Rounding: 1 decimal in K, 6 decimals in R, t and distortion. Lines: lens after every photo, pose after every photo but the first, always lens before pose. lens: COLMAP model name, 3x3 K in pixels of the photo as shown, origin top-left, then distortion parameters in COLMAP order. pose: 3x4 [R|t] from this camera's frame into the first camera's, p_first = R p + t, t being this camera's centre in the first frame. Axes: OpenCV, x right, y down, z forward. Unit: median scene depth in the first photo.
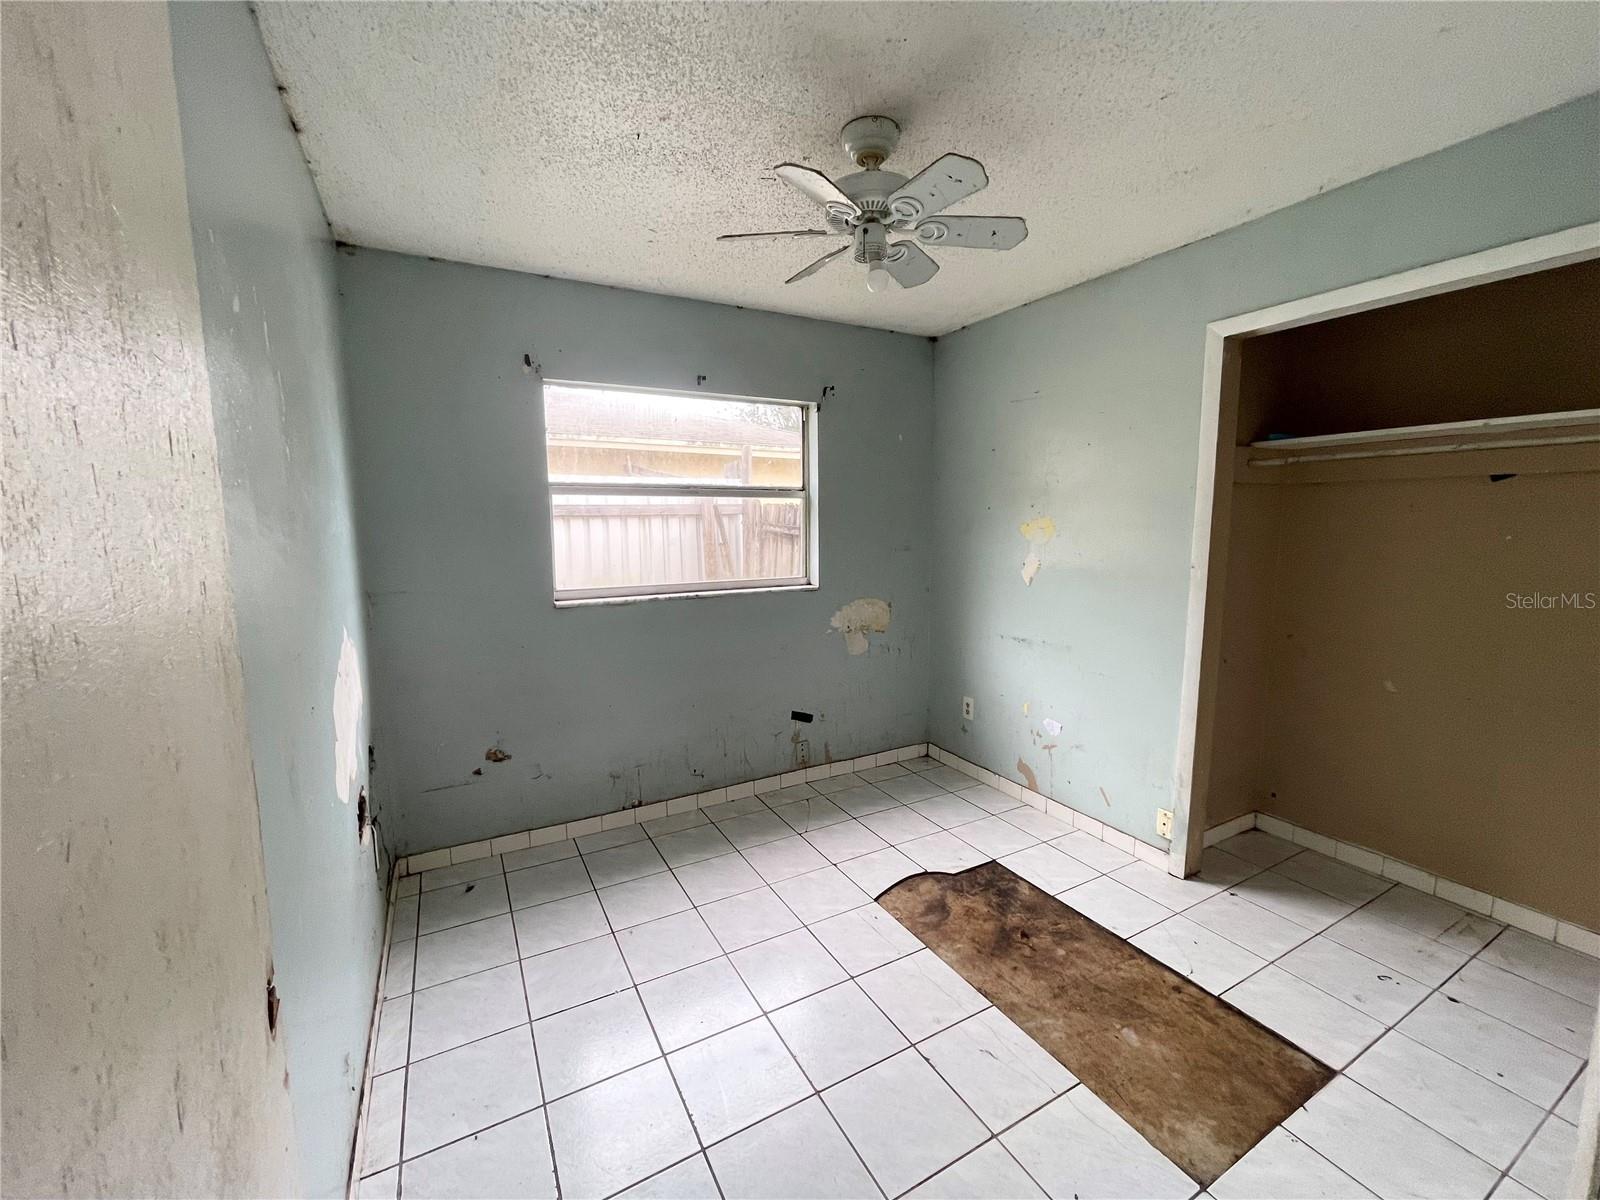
lens RADIAL K [[646.8, 0, 813.2], [0, 646.8, 596.5], [0, 0, 1]] dist [-0.003237, -0.000108]
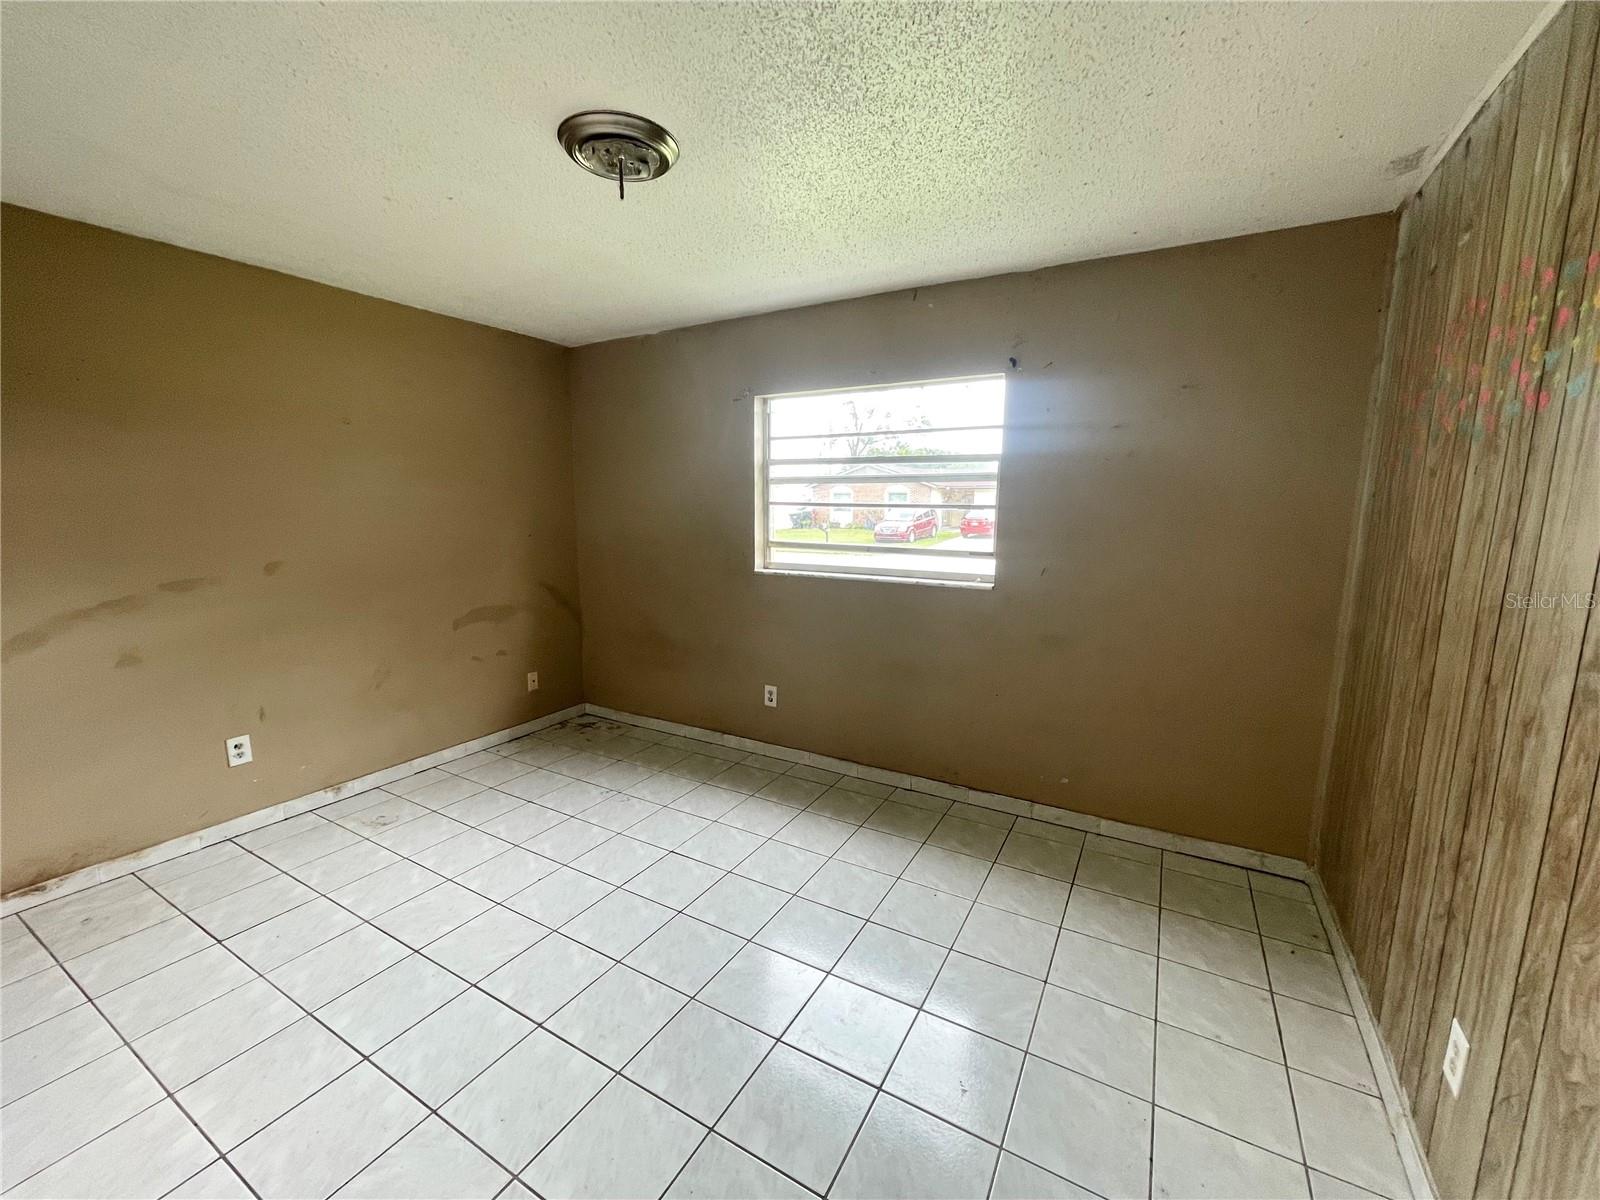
lens RADIAL K [[646.8, 0, 801.4], [0, 646.8, 601.9], [0, 0, 1]] dist [-0.003237, -0.000108]
pose [[0.519652, 0.138902, -0.843011, 0.623522], [-0.119894, 0.988788, 0.089016, -0.042881], [0.845924, 0.054815, 0.530479, 0.328470]]
